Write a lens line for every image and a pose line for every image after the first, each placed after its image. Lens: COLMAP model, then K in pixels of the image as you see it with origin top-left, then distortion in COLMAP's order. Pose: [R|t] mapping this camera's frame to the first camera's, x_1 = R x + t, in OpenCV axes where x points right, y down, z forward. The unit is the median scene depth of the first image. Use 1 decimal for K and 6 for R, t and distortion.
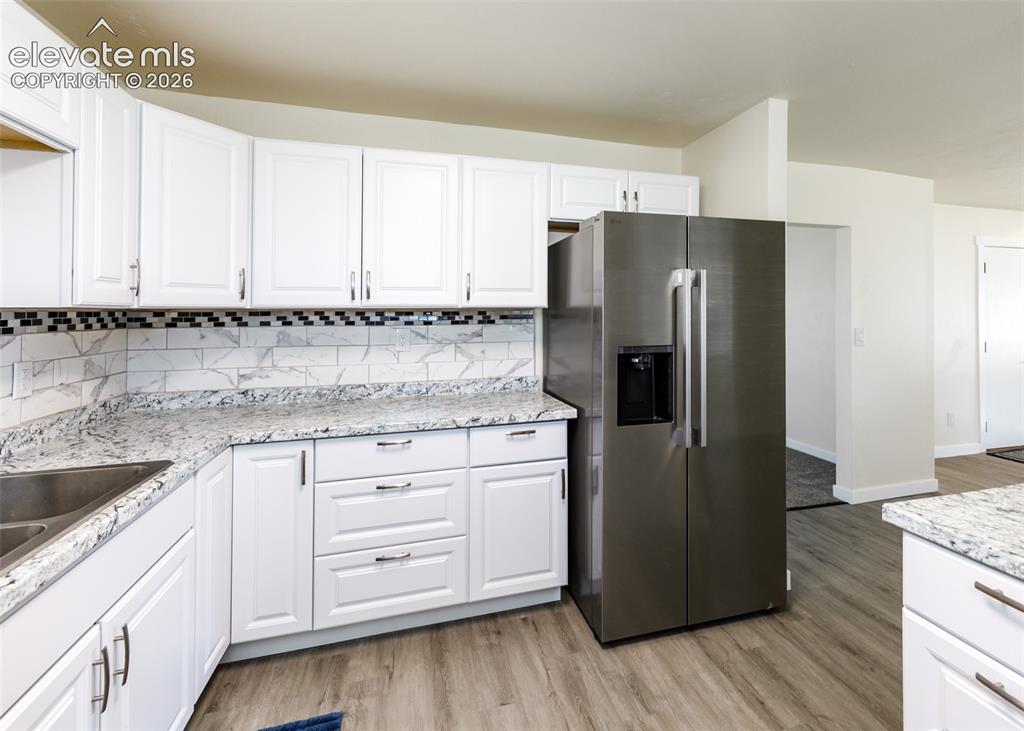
lens RADIAL K [[455.3, 0, 532.2], [0, 455.3, 305.1], [0, 0, 1]] dist [0.004555, 0.000280]
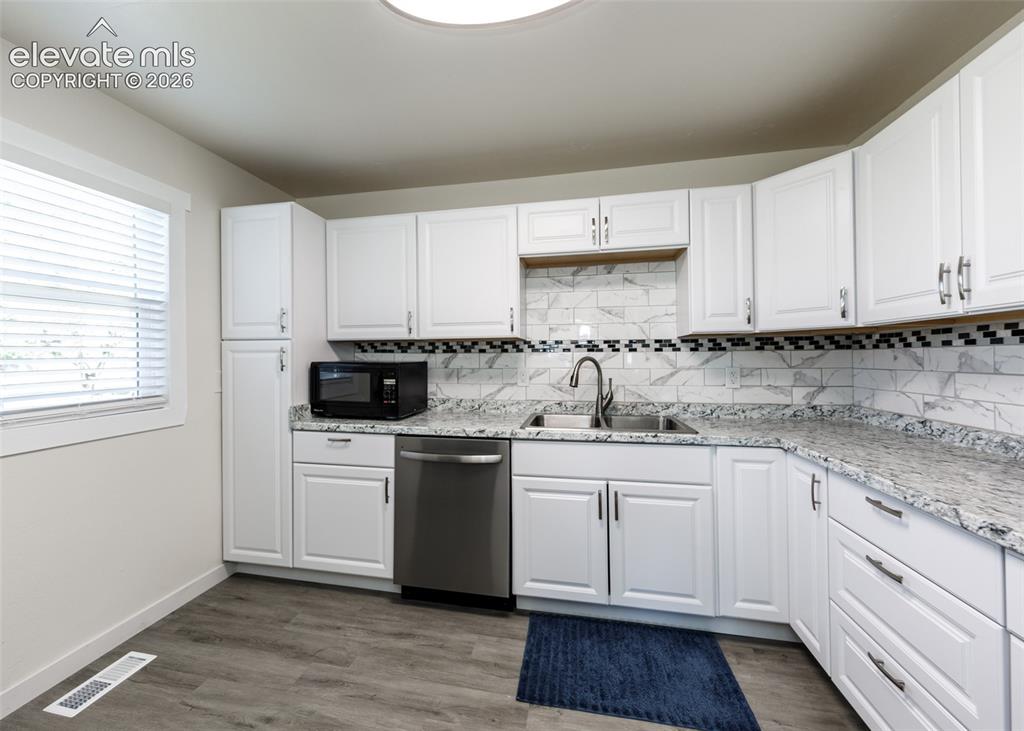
lens RADIAL K [[403.5, 0, 507.0], [0, 403.5, 351.5], [0, 0, 1]] dist [0.001166, 0.000036]
pose [[-0.444645, -0.007255, -0.895677, 0.444122], [0.025734, 0.999451, -0.020871, 0.055370], [0.895337, -0.032329, -0.444214, 0.676751]]
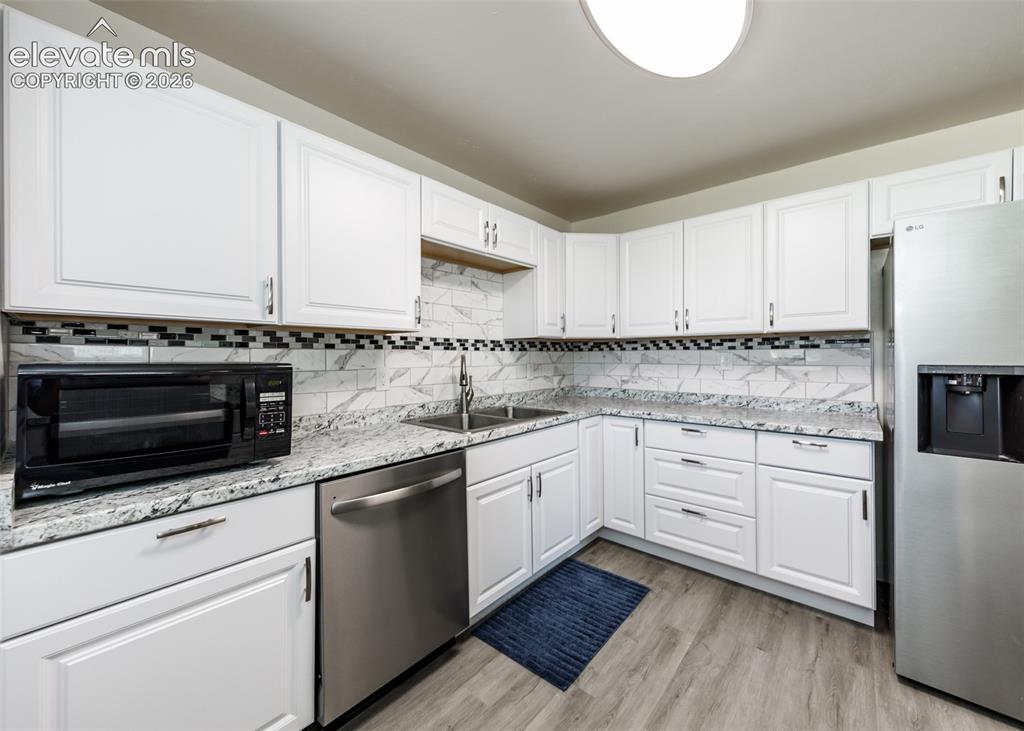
lens RADIAL K [[390.3, 0, 532.2], [0, 390.3, 352.0], [0, 0, 1]] dist [-0.000469, -0.000111]
pose [[0.577697, -0.005813, -0.816230, 0.337768], [0.017776, 0.999827, 0.005461, 0.042068], [0.816058, -0.017664, 0.577701, -0.072248]]
